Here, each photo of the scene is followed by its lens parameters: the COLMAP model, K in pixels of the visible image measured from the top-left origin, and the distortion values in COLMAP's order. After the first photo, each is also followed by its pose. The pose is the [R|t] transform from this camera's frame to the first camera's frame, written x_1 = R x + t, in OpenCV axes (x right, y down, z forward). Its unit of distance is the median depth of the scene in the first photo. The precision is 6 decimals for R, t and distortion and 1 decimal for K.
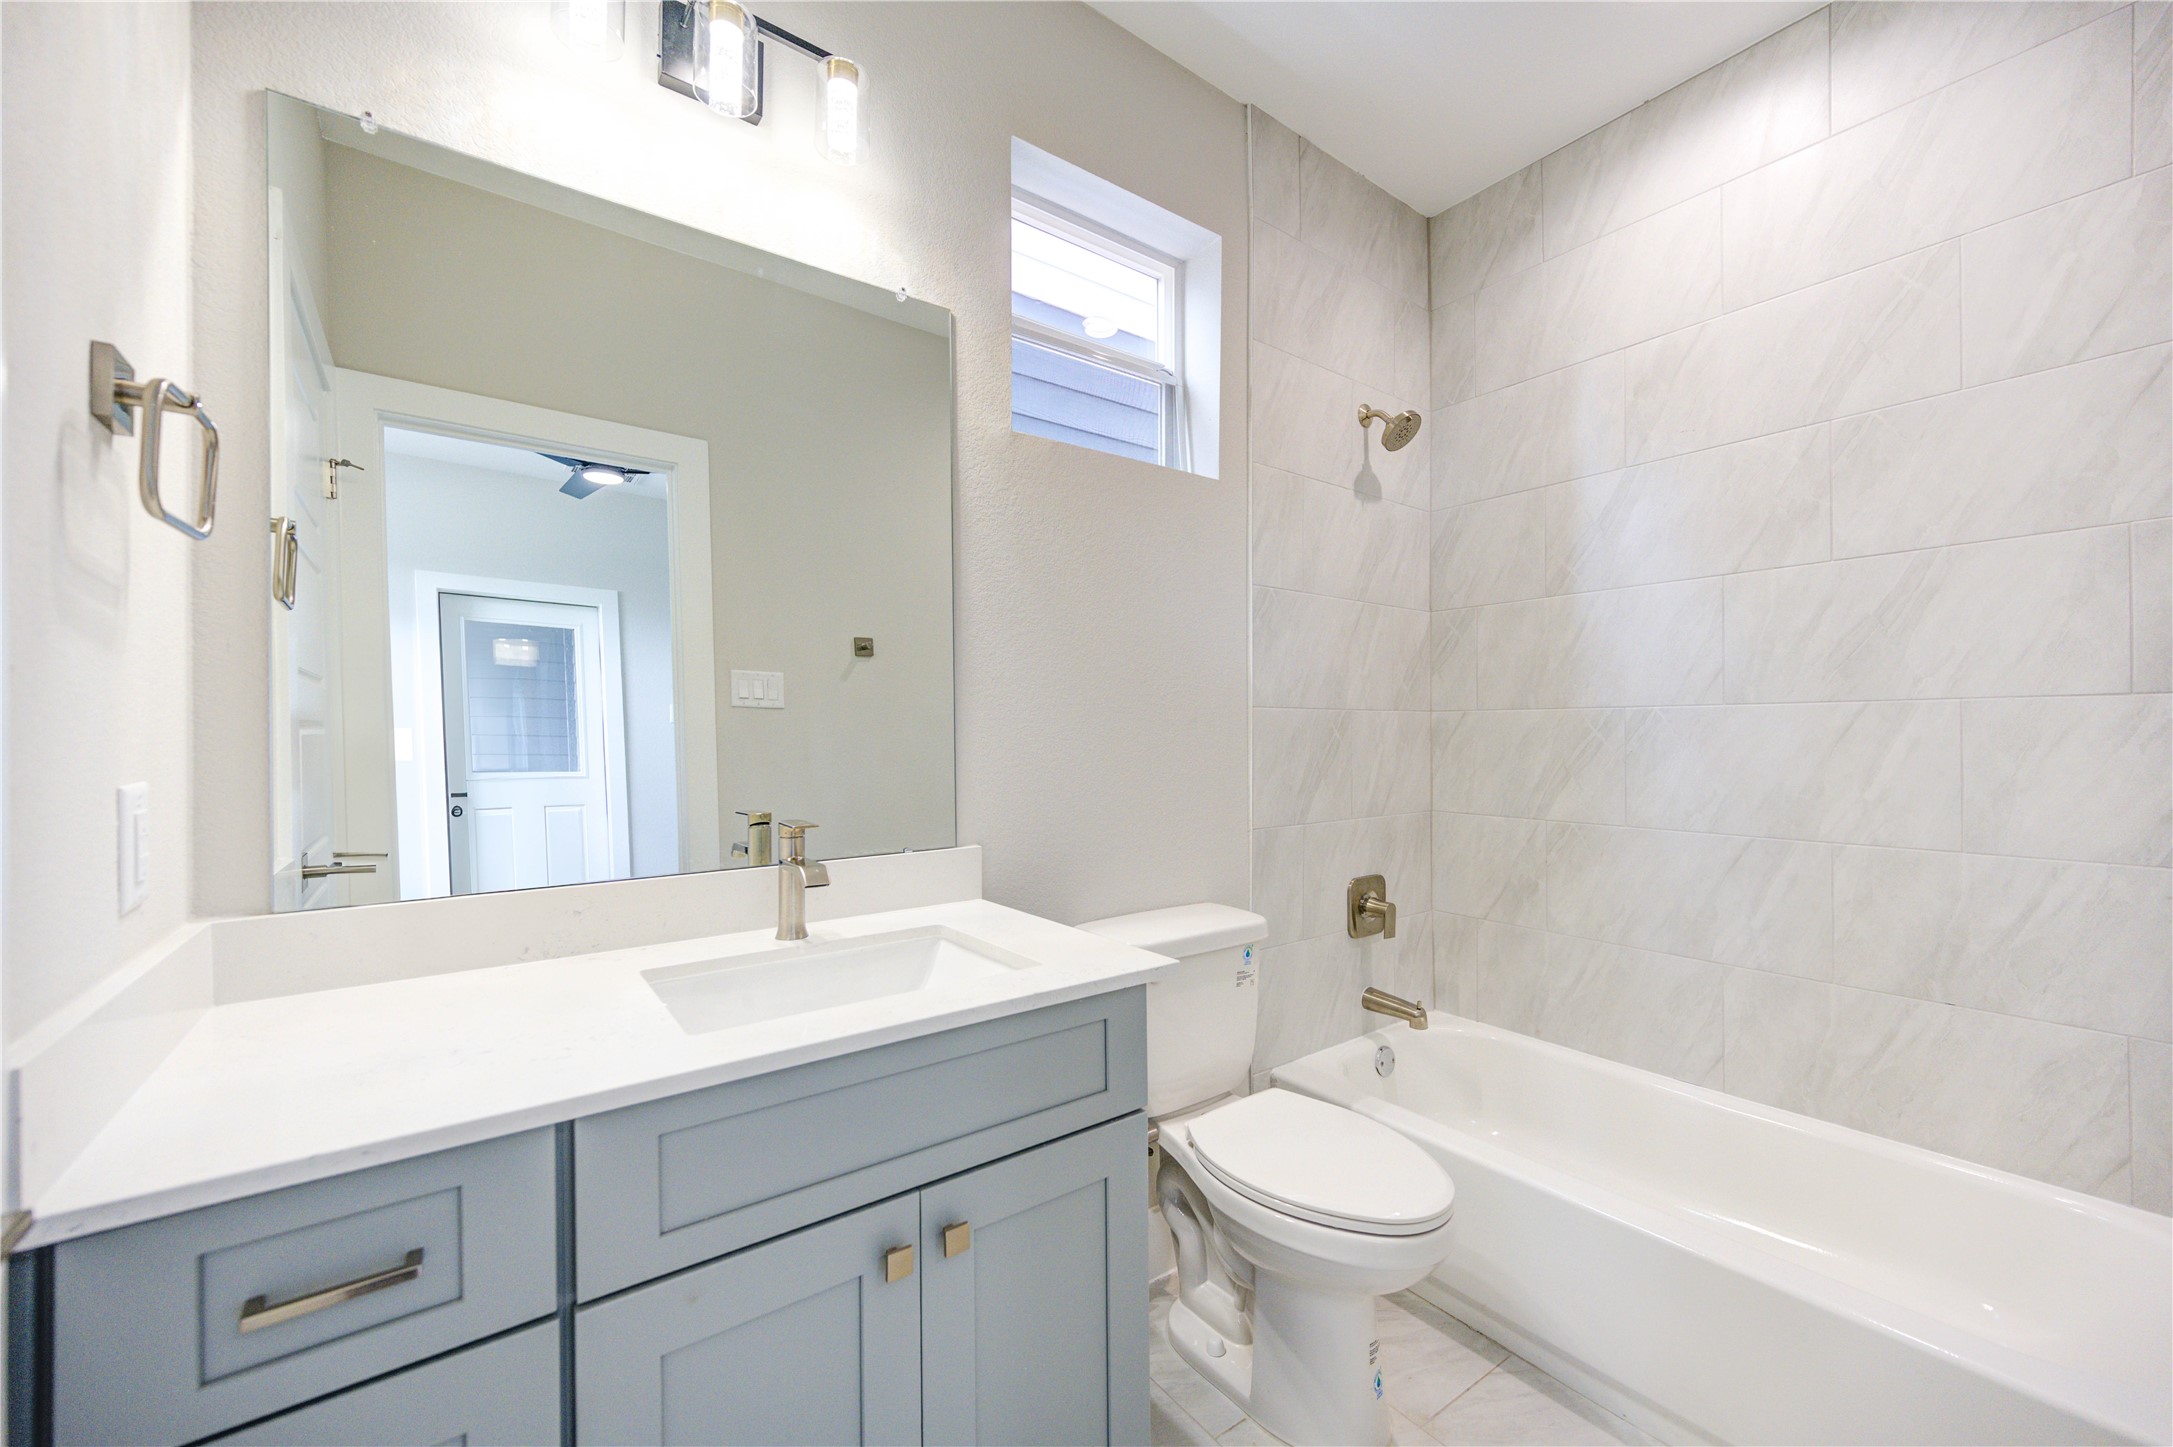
lens RADIAL K [[837.1, 0, 1082.1], [0, 837.1, 739.2], [0, 0, 1]] dist [0.001753, 0.000348]
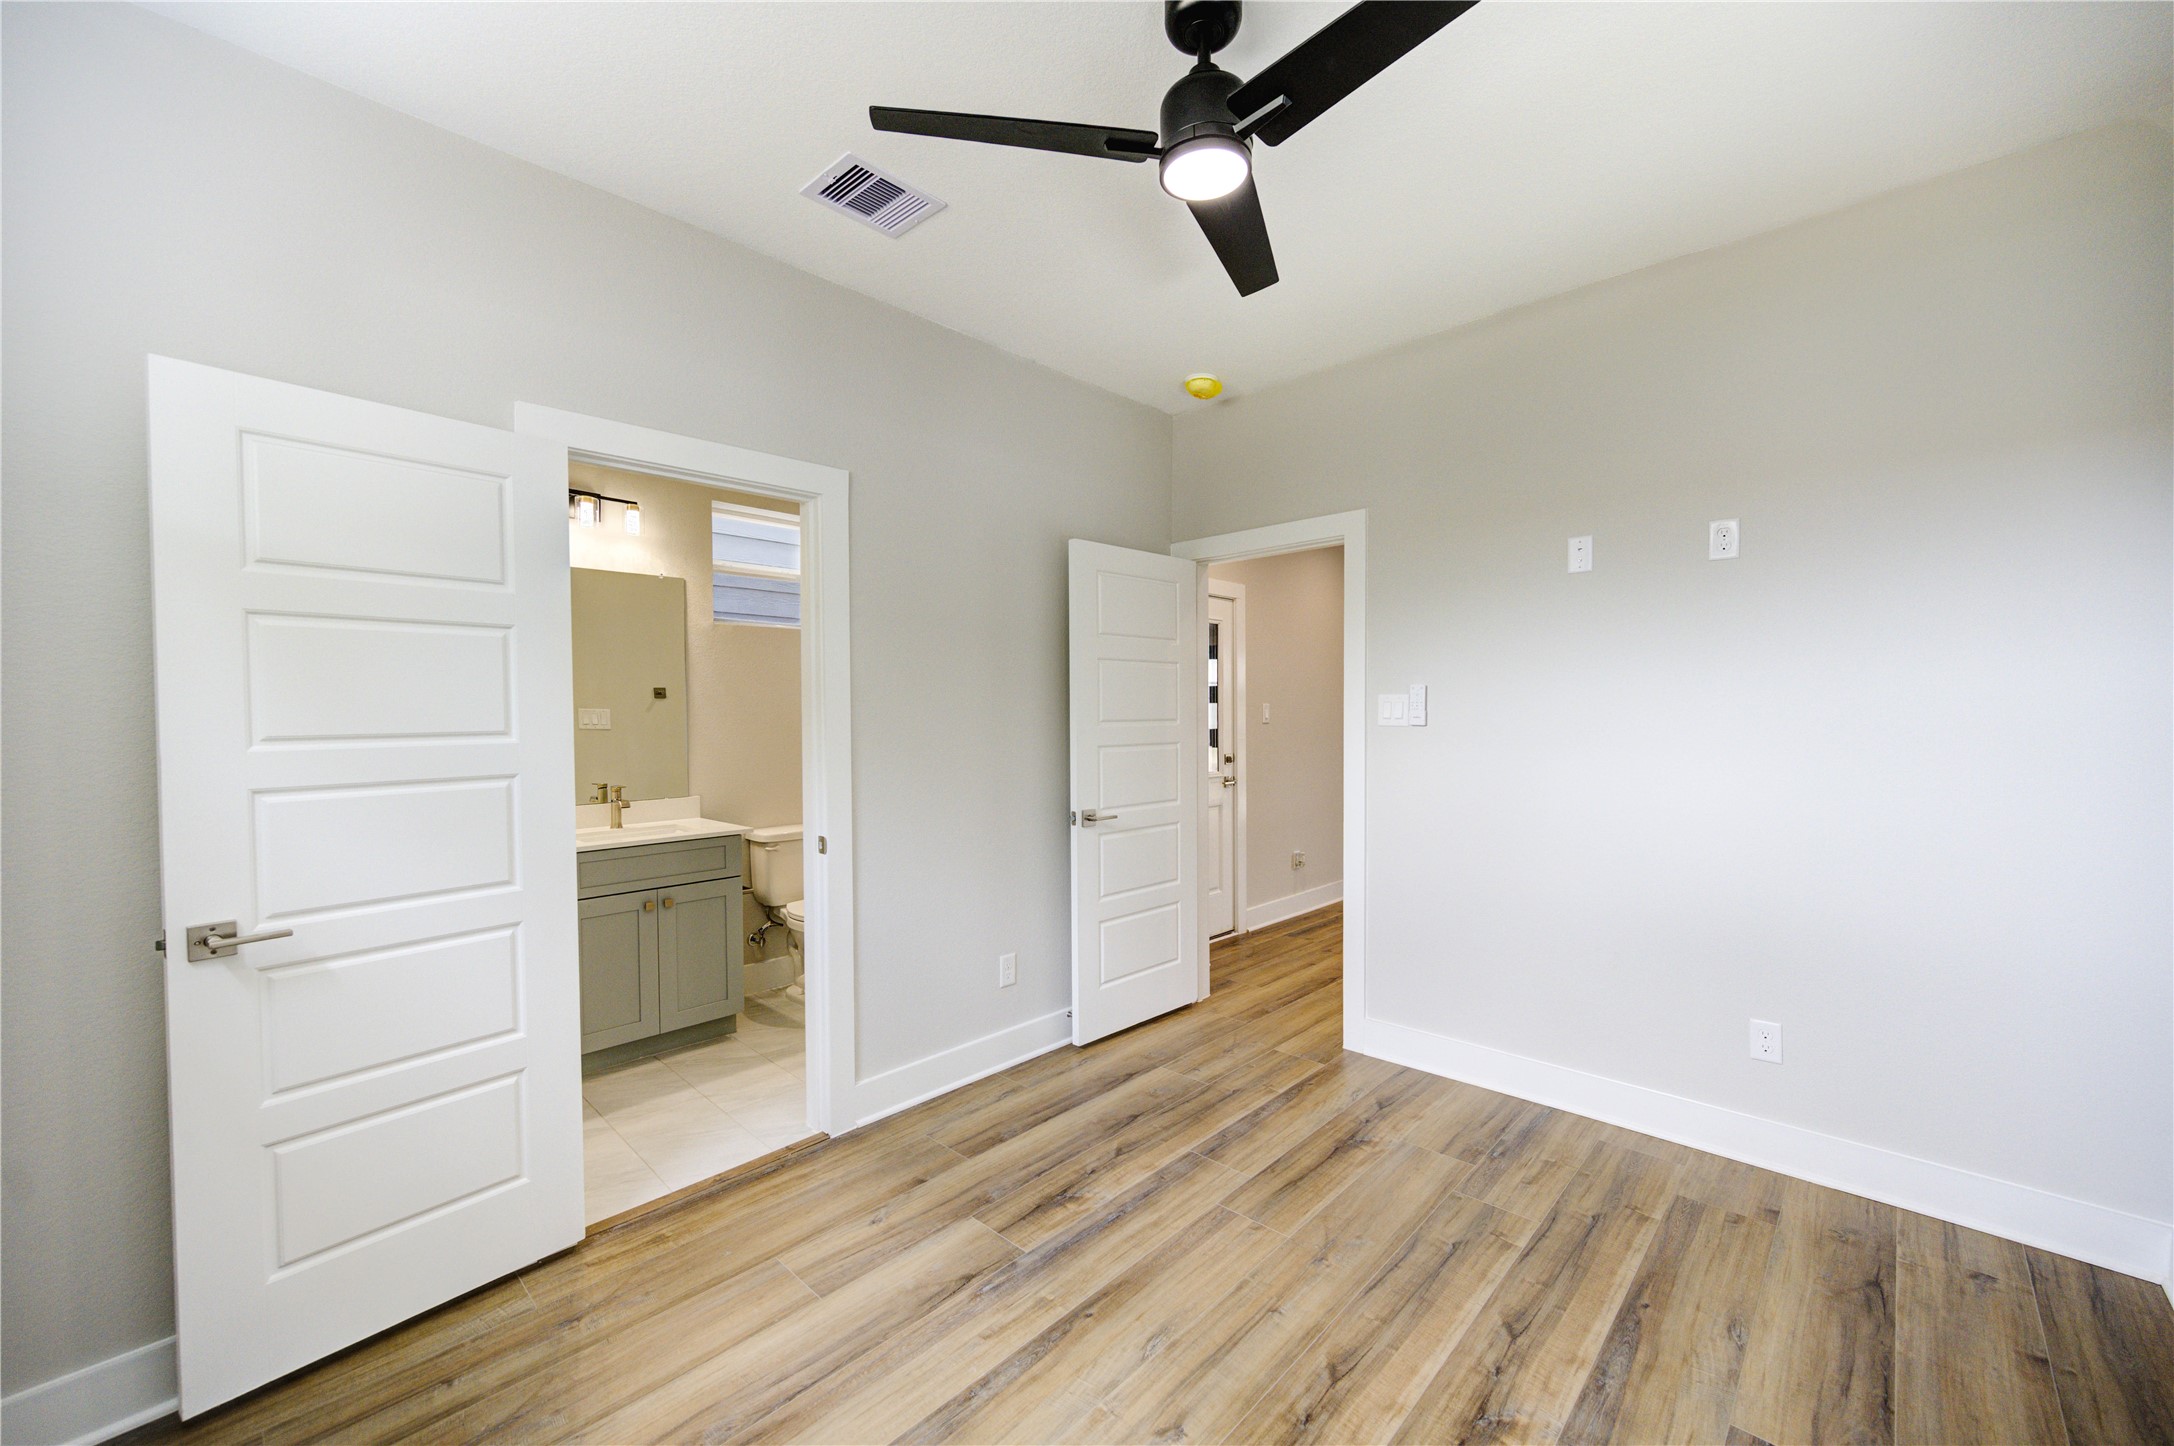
lens RADIAL K [[851.2, 0, 1094.1], [0, 851.2, 722.6], [0, 0, 1]] dist [0.003208, -0.004428]
pose [[0.984200, -0.008483, 0.176857, 0.626474], [0.007991, 0.999962, 0.003491, -0.093985], [-0.176880, -0.002023, 0.984230, -1.802130]]
